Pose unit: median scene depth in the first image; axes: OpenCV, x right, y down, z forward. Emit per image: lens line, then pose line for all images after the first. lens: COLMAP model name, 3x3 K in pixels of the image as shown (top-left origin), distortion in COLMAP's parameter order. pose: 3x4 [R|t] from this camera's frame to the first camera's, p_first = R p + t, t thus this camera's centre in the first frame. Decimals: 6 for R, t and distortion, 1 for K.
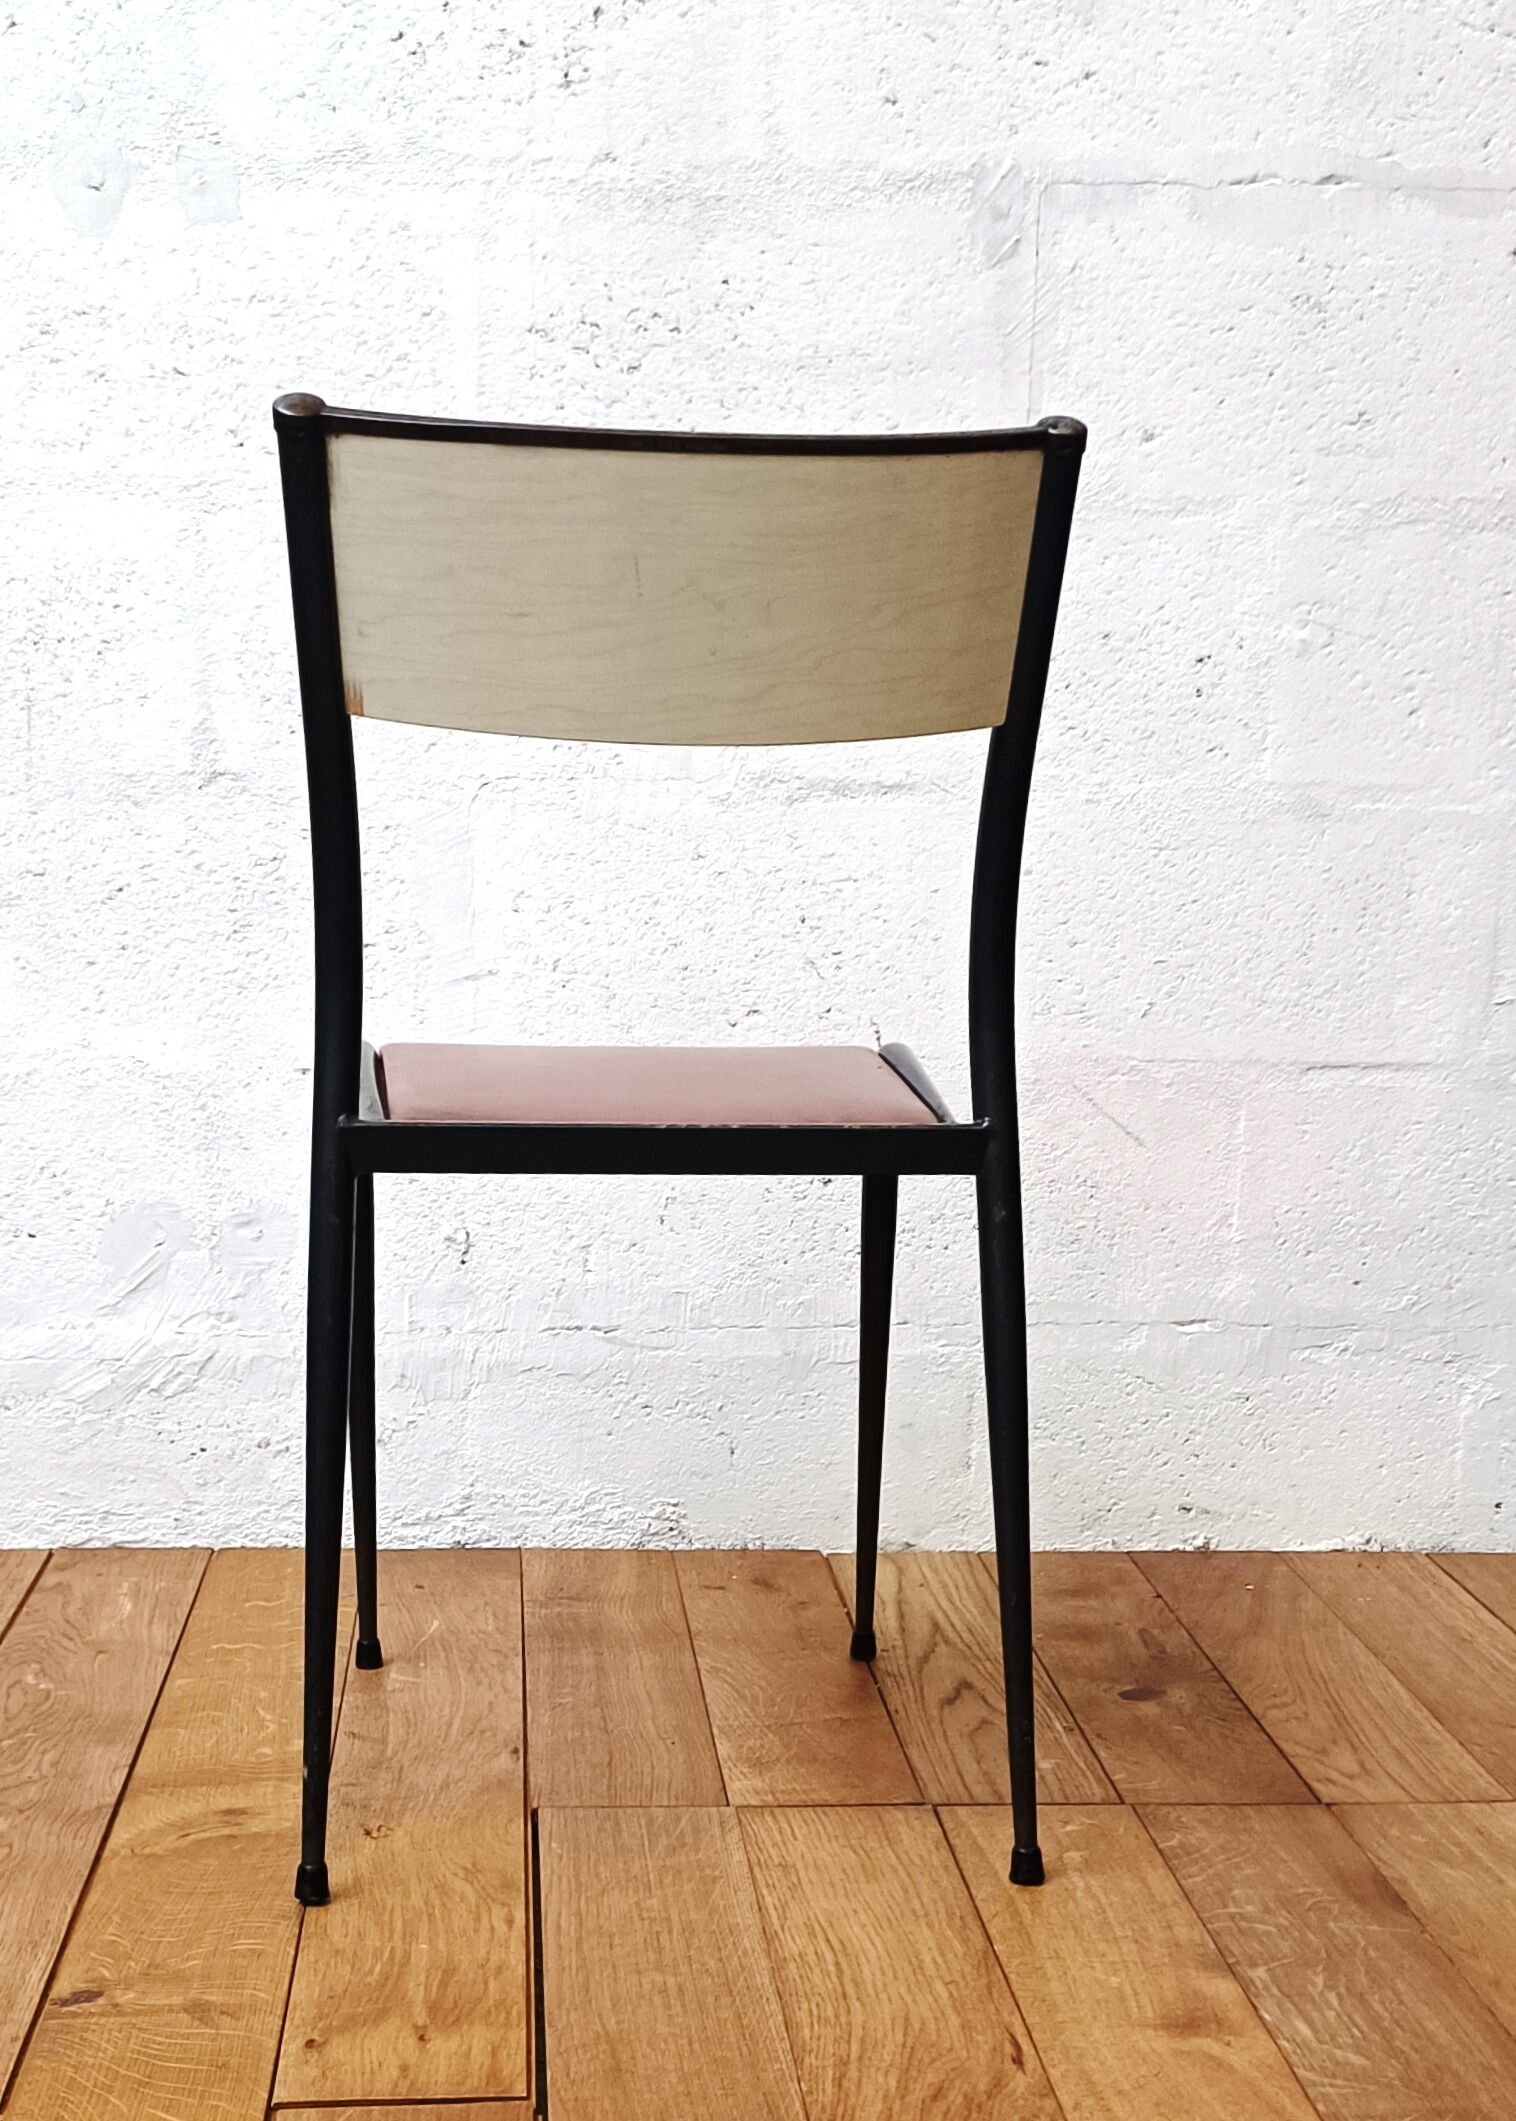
lens RADIAL K [[2972.4, 0, 709.5], [0, 2972.4, 1663.7], [0, 0, 1]] dist [0.031858, -0.034268]
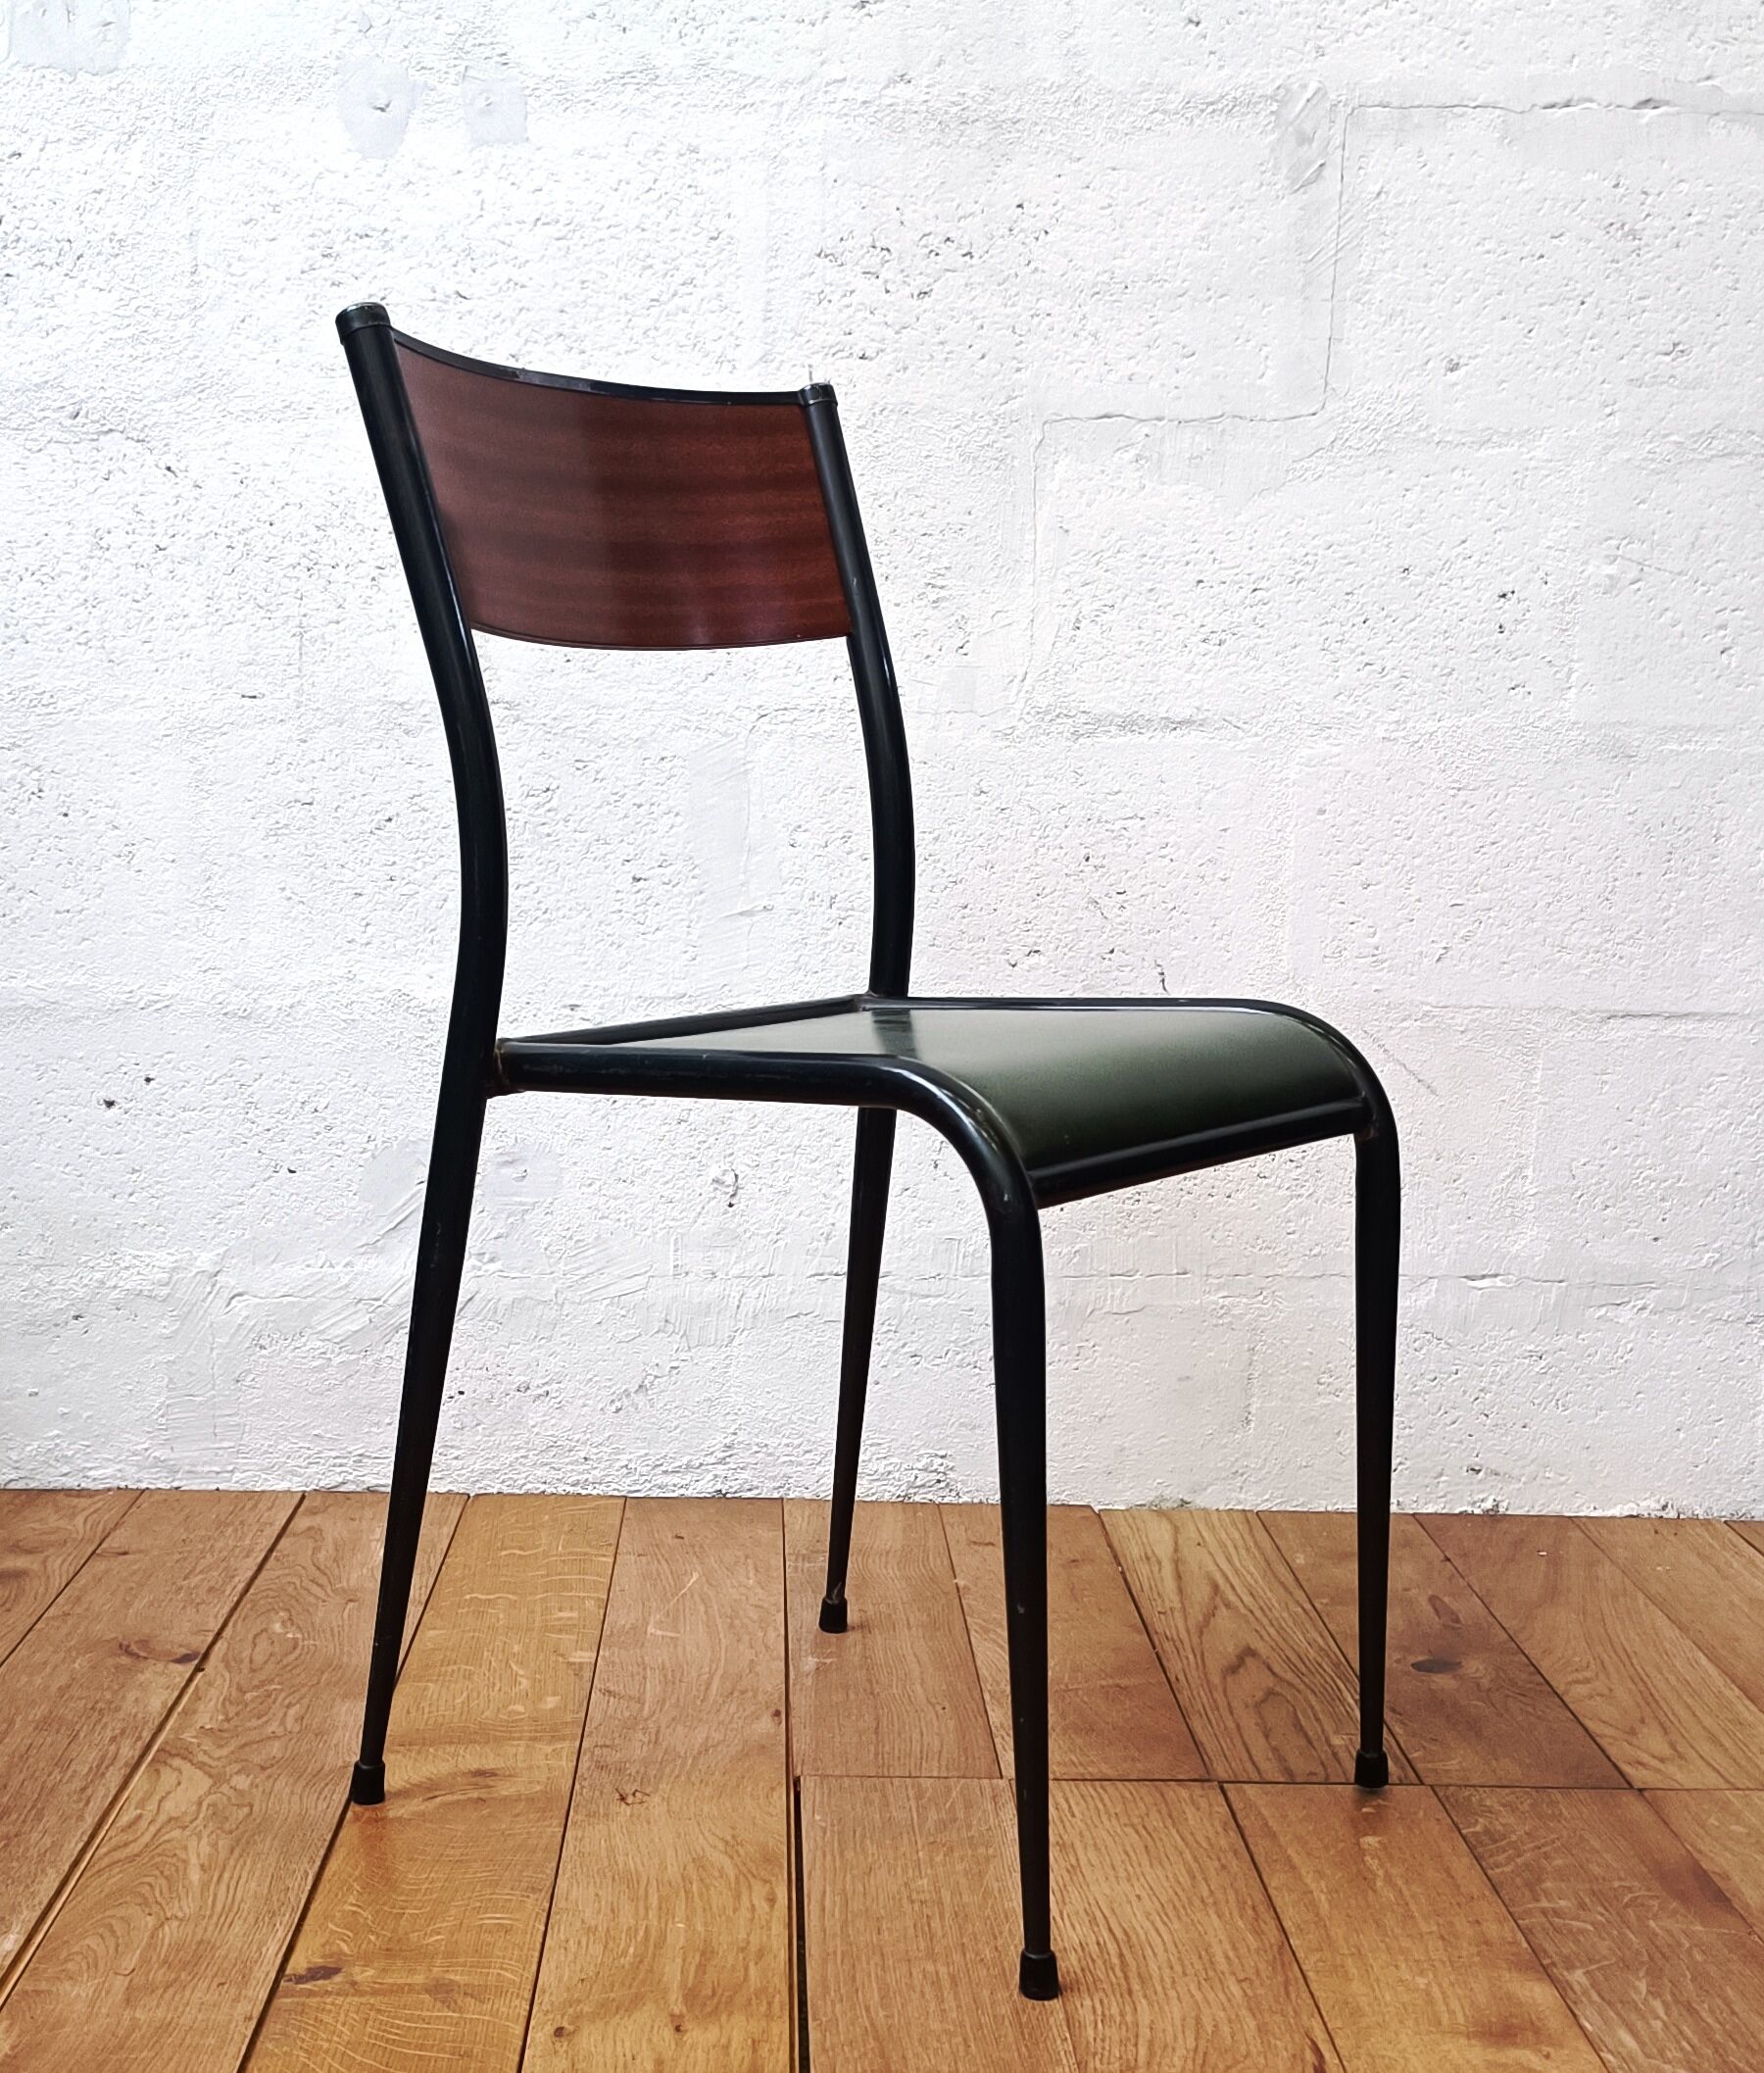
lens RADIAL K [[2899.5, 0, 853.7], [0, 2899.5, 1523.5], [0, 0, 1]] dist [0.018660, -0.009968]
pose [[0.999283, 0.017567, -0.033542, -0.009686], [-0.018472, 0.999468, -0.026873, -0.006517], [0.033052, 0.027473, 0.999076, 0.061578]]
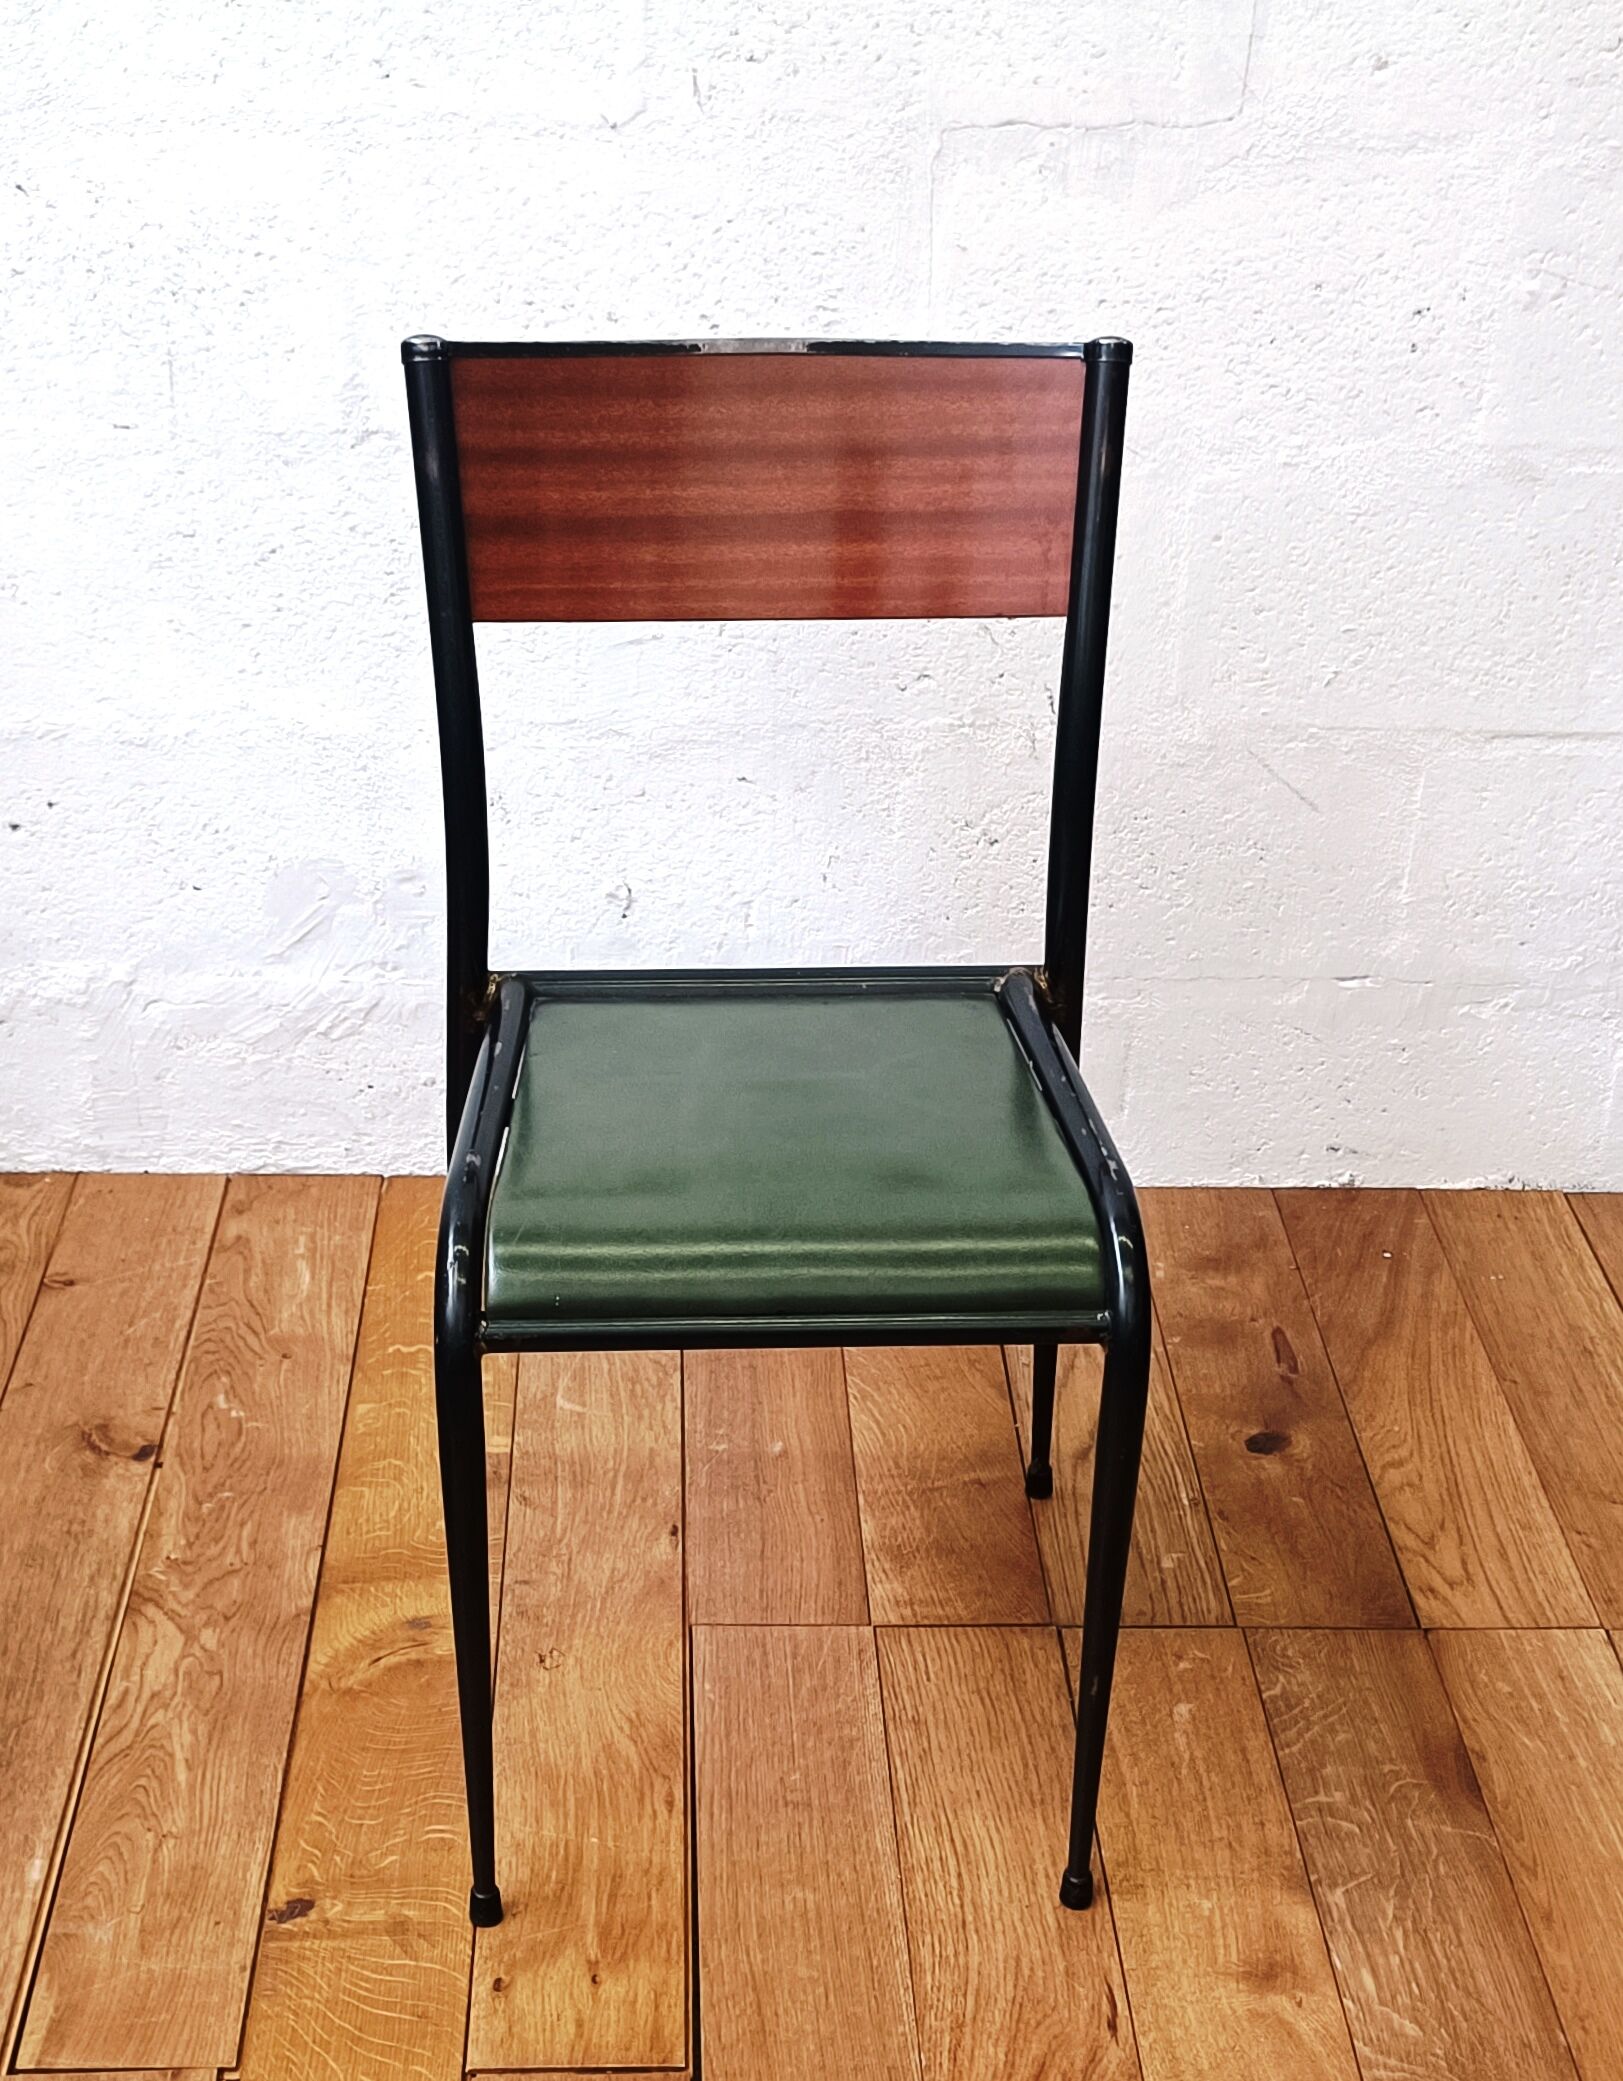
lens RADIAL K [[2995.3, 0, 757.6], [0, 2995.3, 1562.1], [0, 0, 1]] dist [0.028475, 0.039721]
pose [[0.999197, 0.027948, -0.028709, -0.003465], [-0.016872, 0.943410, 0.331199, -0.287623], [0.036340, -0.330449, 0.943124, -0.024801]]
